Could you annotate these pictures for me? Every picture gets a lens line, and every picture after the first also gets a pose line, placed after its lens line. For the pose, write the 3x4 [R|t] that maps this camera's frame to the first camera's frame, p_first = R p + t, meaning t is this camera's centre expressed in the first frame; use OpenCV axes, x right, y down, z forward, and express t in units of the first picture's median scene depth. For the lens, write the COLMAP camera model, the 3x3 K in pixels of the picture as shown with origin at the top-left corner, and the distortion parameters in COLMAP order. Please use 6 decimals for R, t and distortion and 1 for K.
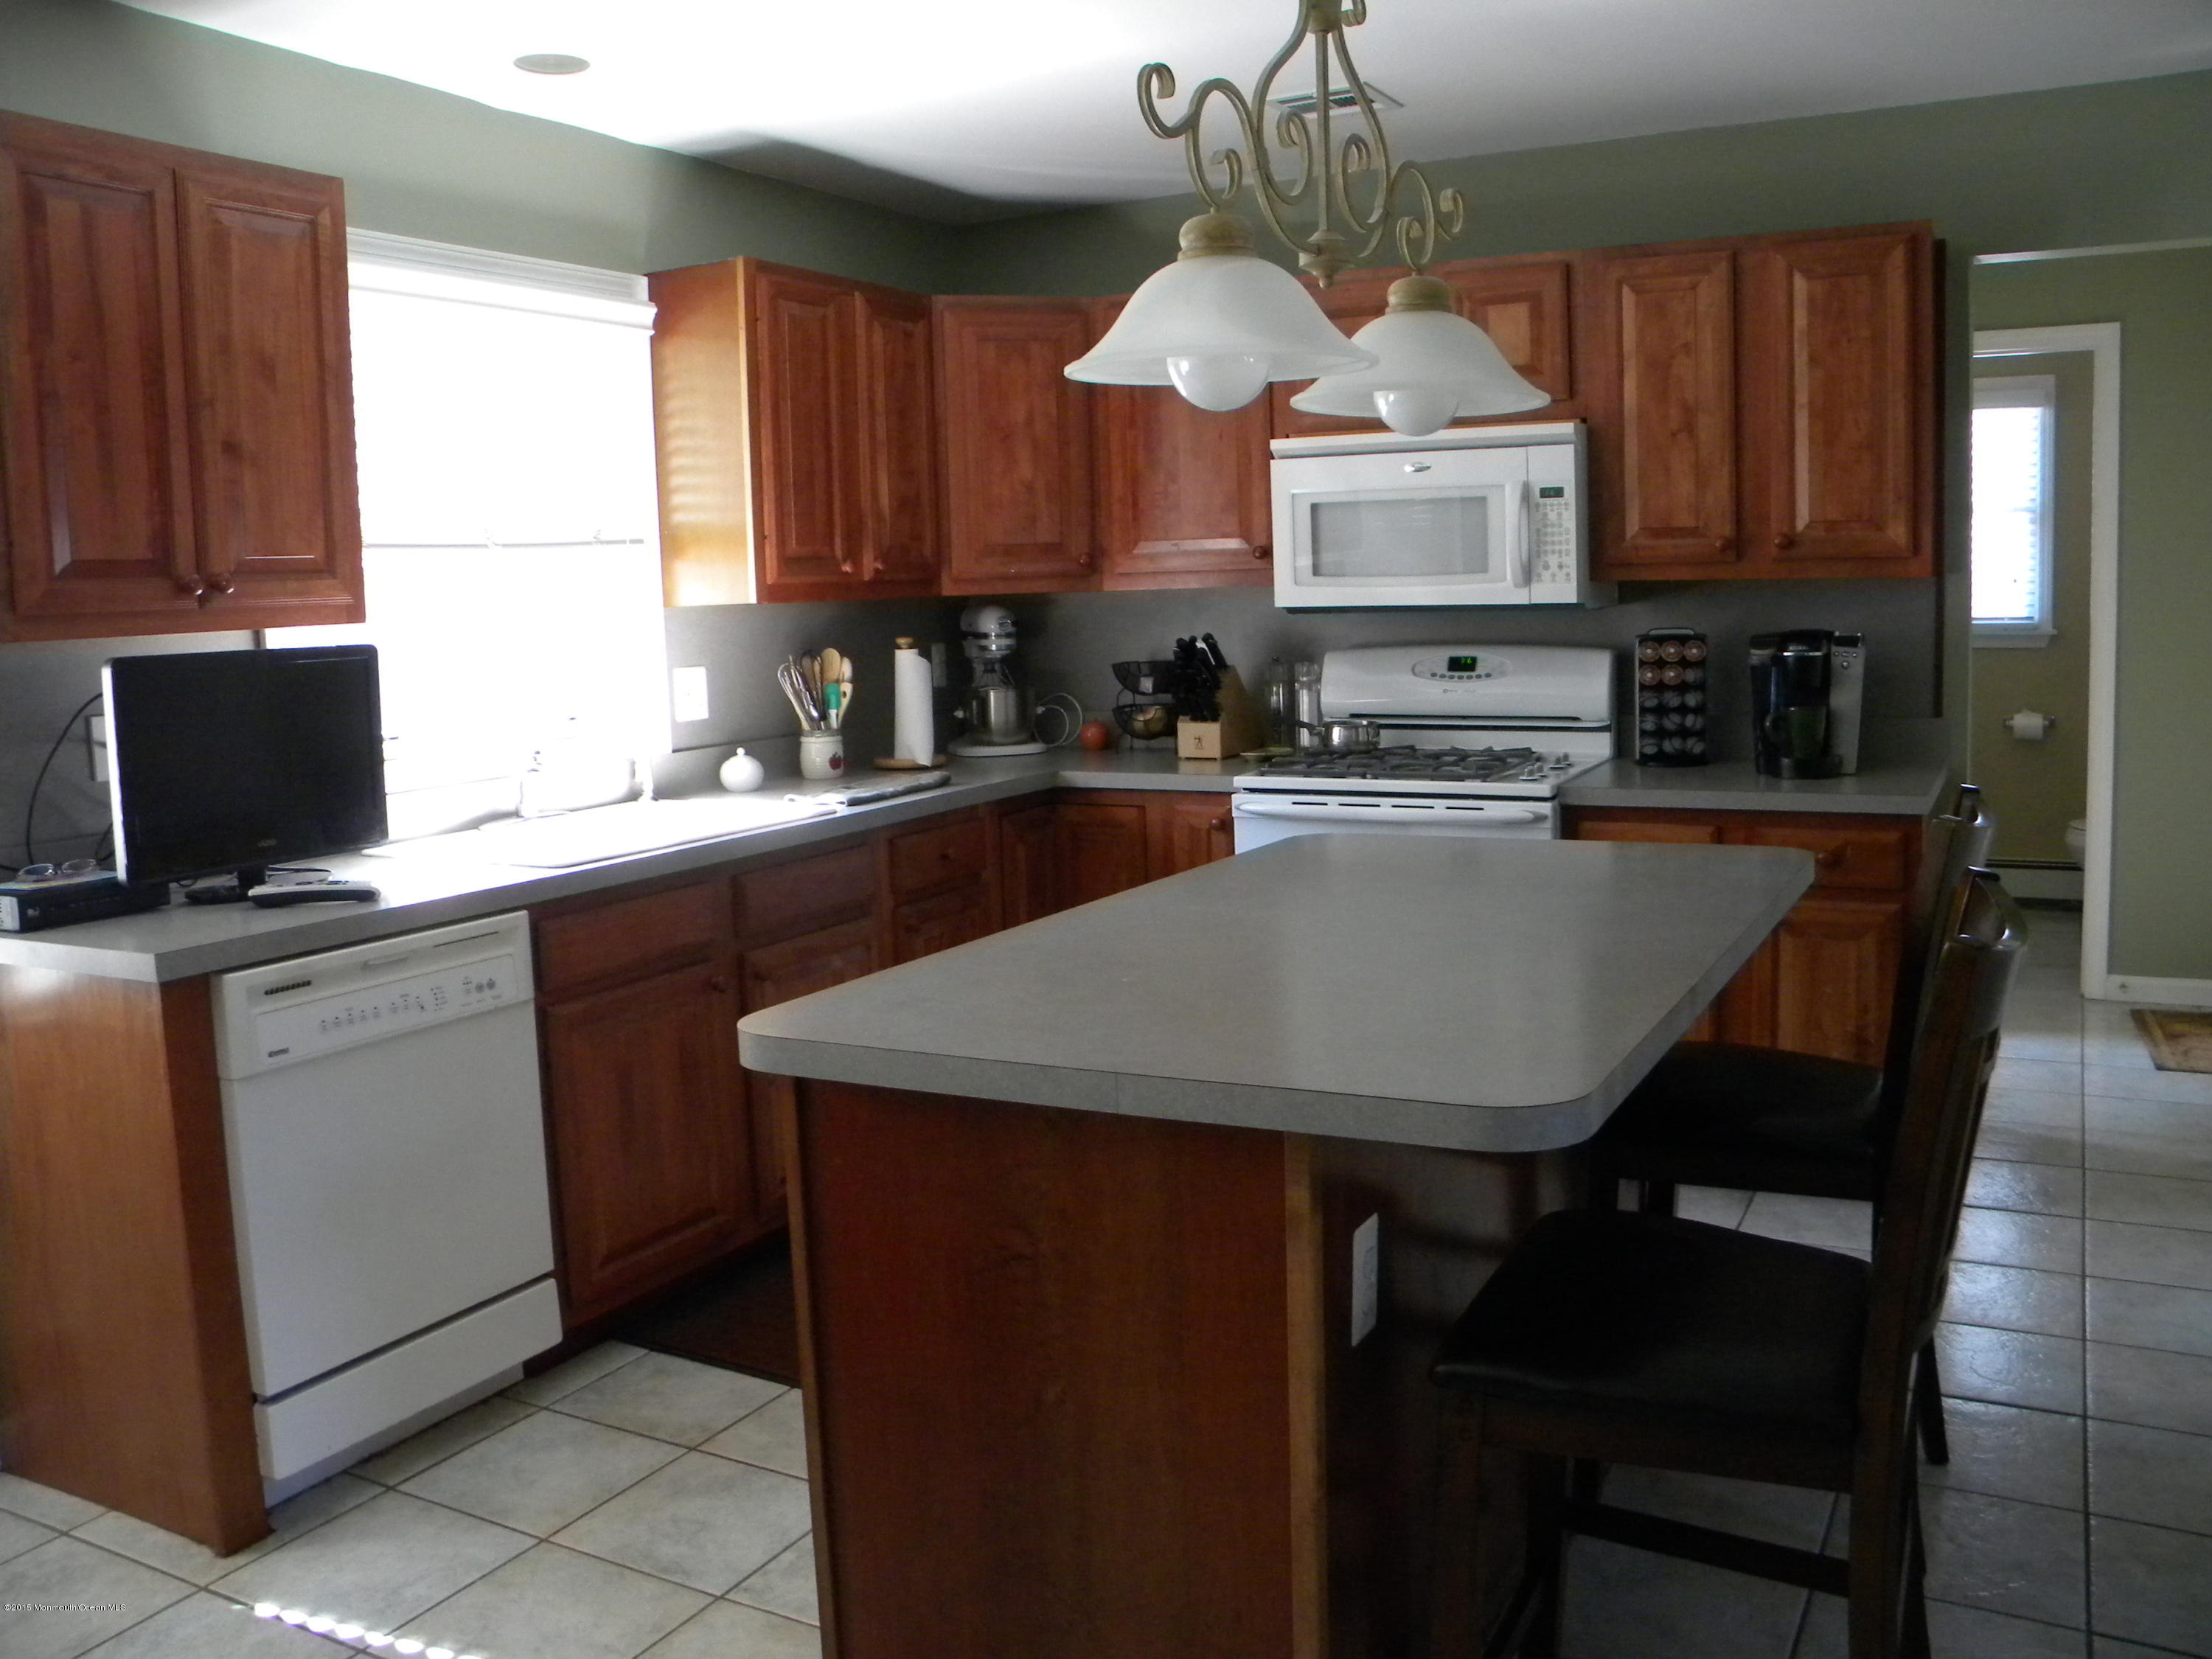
lens RADIAL K [[1858.0, 0, 1093.7], [0, 1858.0, 814.6], [0, 0, 1]] dist [-0.196241, 0.166194]
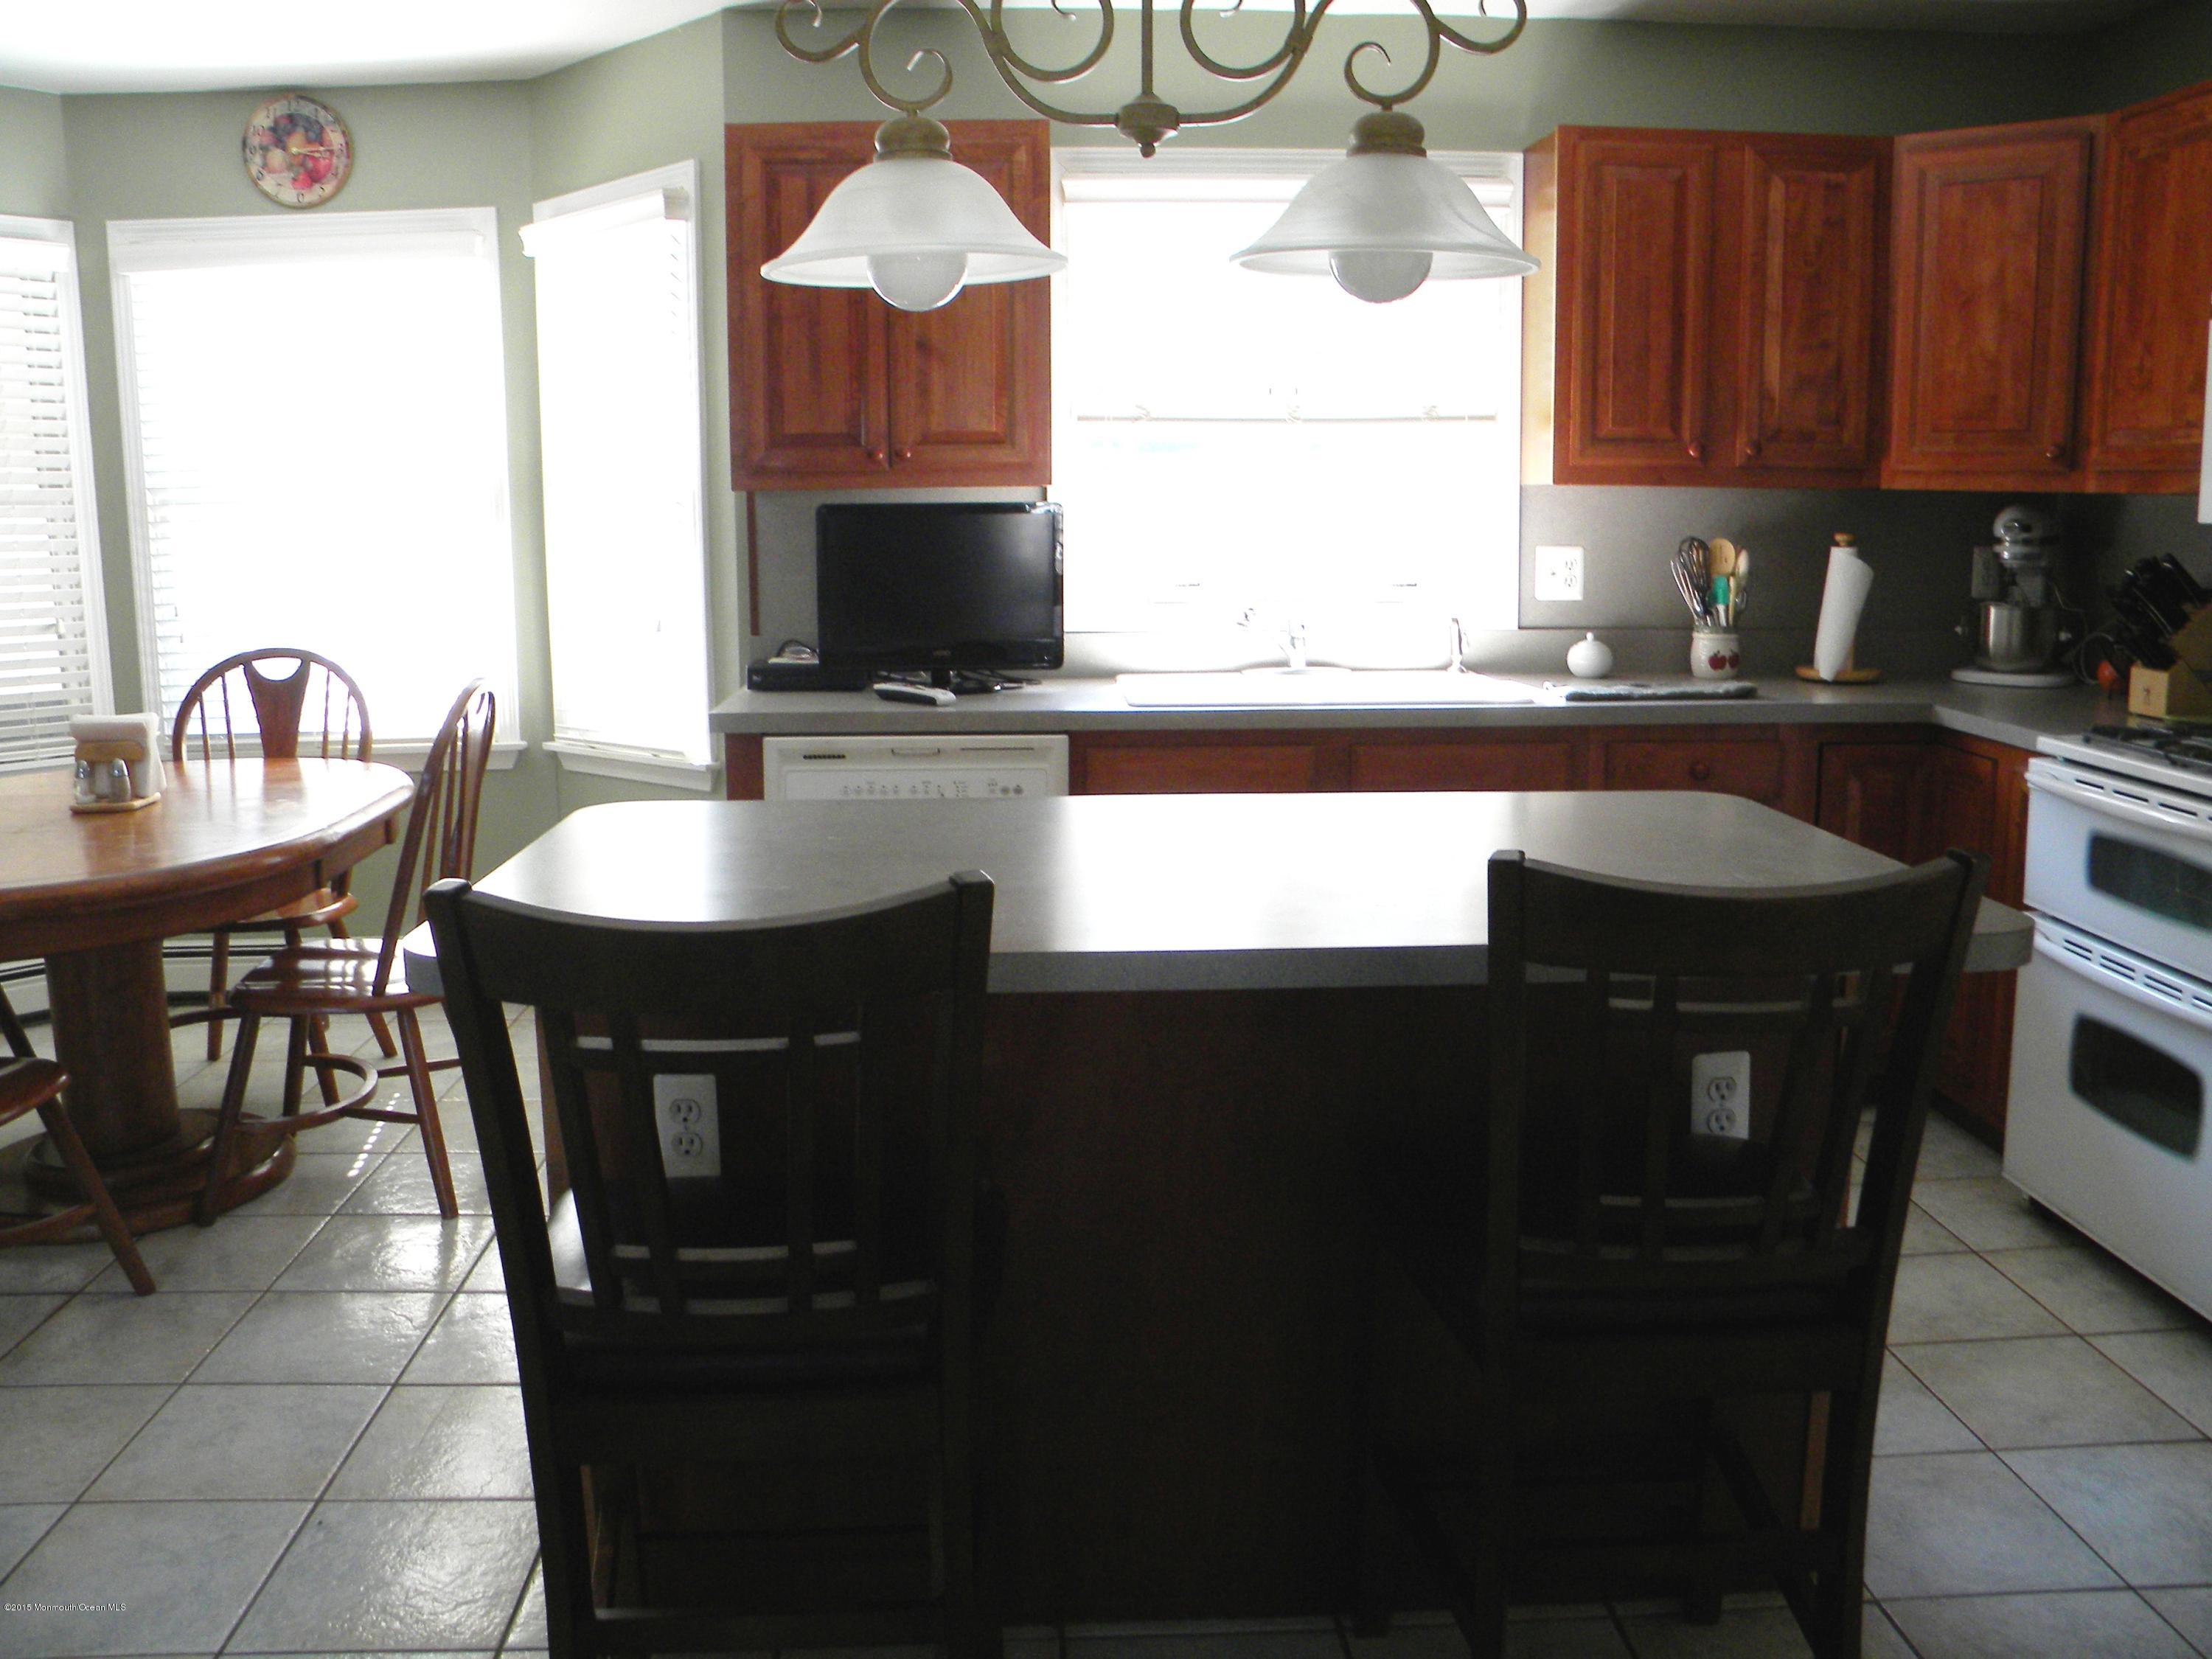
lens RADIAL K [[1689.5, 0, 1106.0], [0, 1689.5, 829.5], [0, 0, 1]] dist [-0.108347, 0.010556]
pose [[0.526737, 0.196899, -0.826909, 0.433394], [-0.114660, 0.980369, 0.160402, -0.046574], [0.842260, 0.010324, 0.538973, 0.298113]]
